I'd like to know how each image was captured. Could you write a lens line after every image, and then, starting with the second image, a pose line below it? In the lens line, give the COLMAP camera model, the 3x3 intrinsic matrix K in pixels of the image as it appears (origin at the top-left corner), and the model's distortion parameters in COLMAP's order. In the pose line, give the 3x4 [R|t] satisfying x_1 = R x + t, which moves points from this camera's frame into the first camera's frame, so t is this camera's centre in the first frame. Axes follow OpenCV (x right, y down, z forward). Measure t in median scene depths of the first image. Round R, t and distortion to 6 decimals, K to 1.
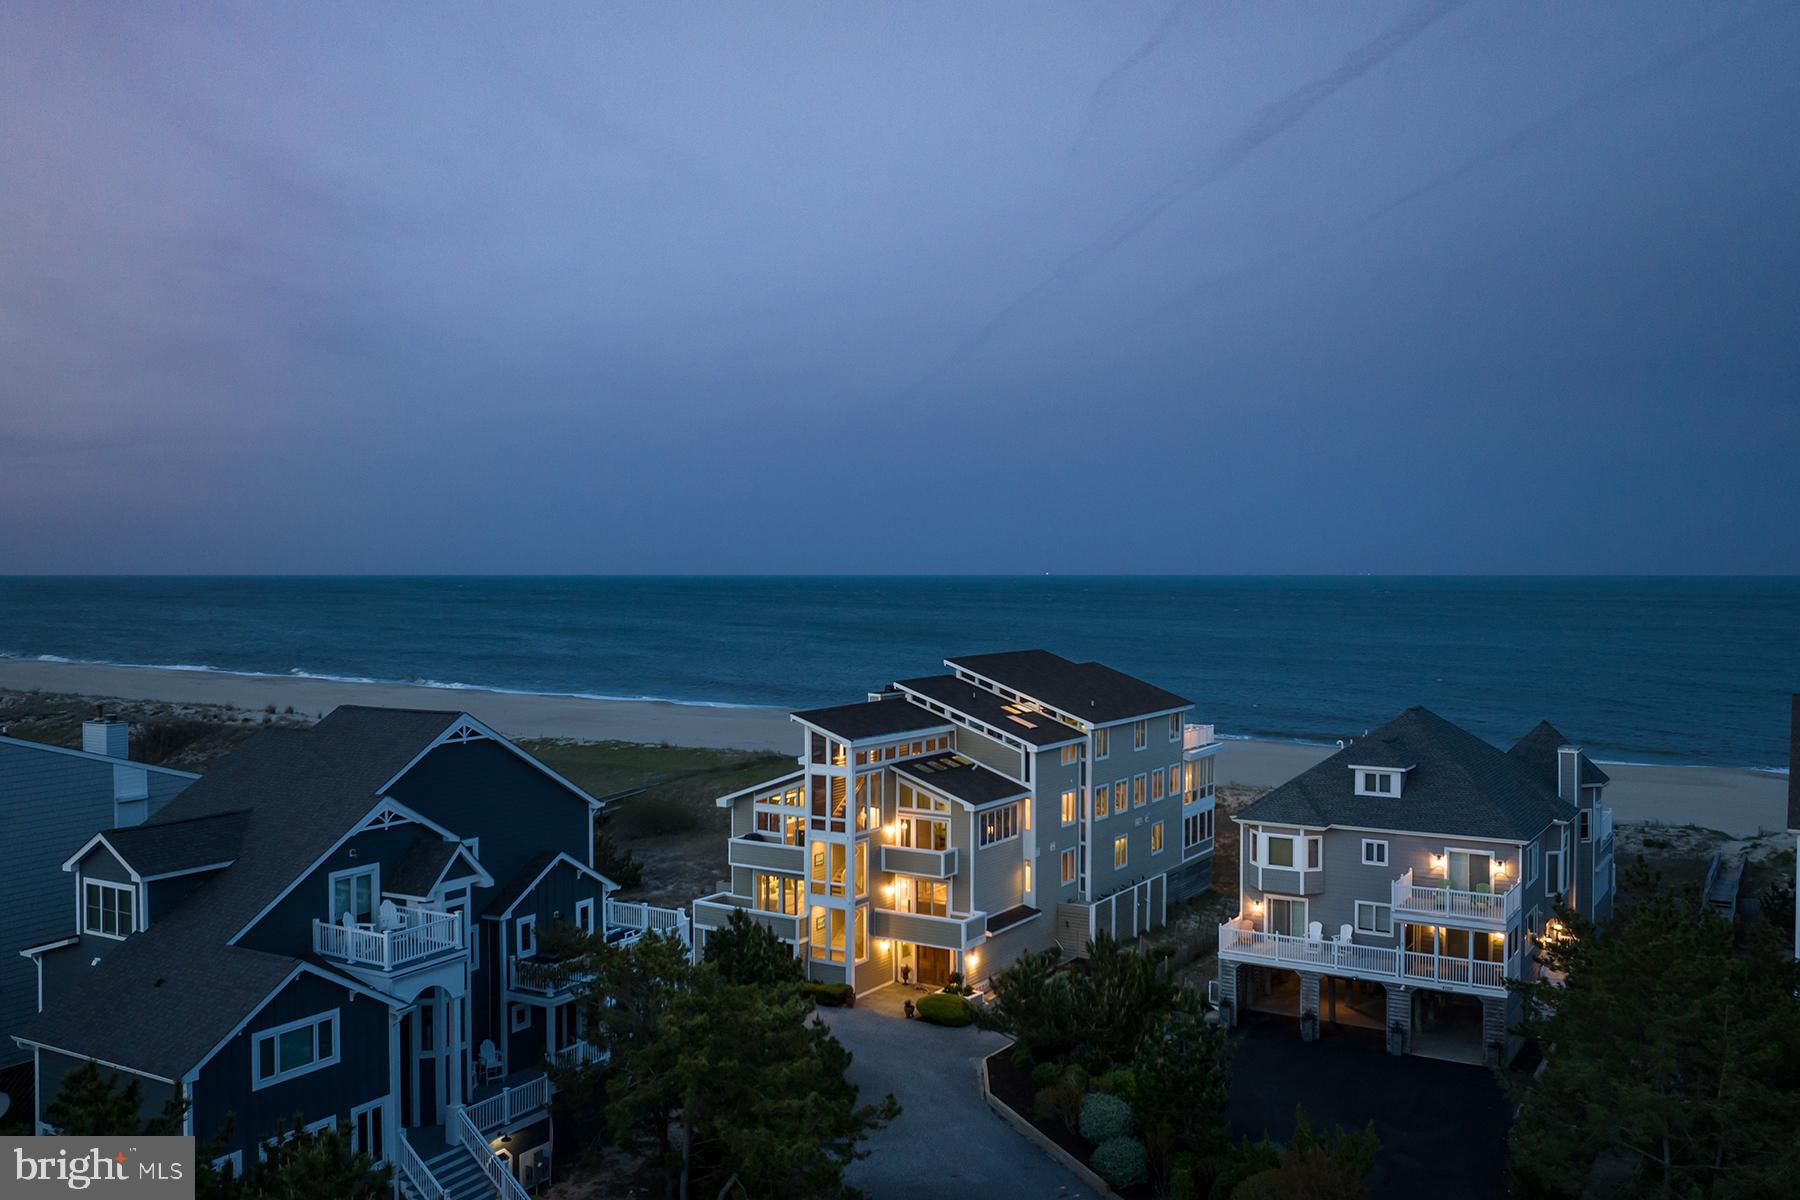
lens RADIAL K [[1494.8, 0, 900.0], [0, 1494.8, 600.0], [0, 0, 1]] dist [-0.027368, -0.005372]
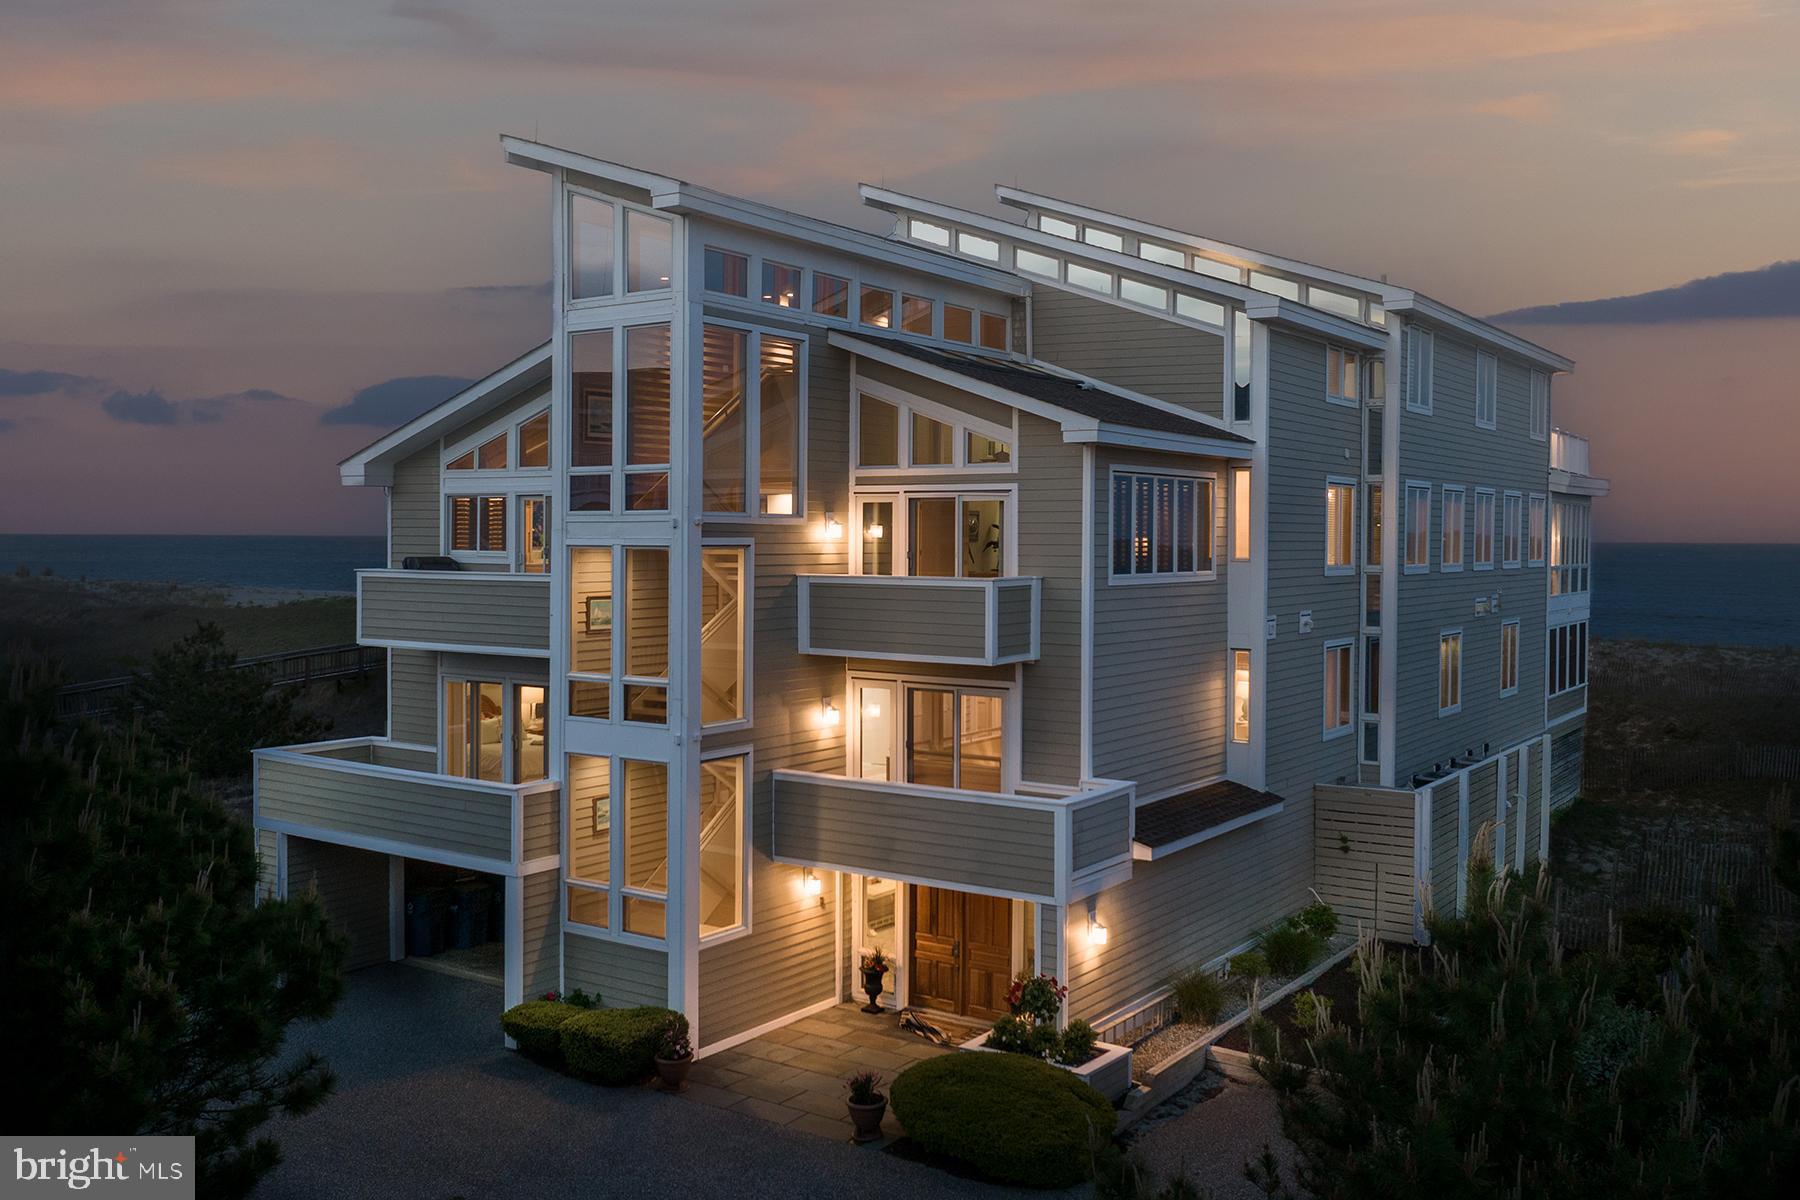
lens RADIAL K [[1561.2, 0, 865.7], [0, 1561.2, 594.9], [0, 0, 1]] dist [-0.011851, -0.000677]
pose [[0.998614, 0.005962, -0.052294, 0.019329], [-0.005402, 0.999927, 0.010845, 0.165090], [0.052355, -0.010548, 0.998573, 0.668023]]
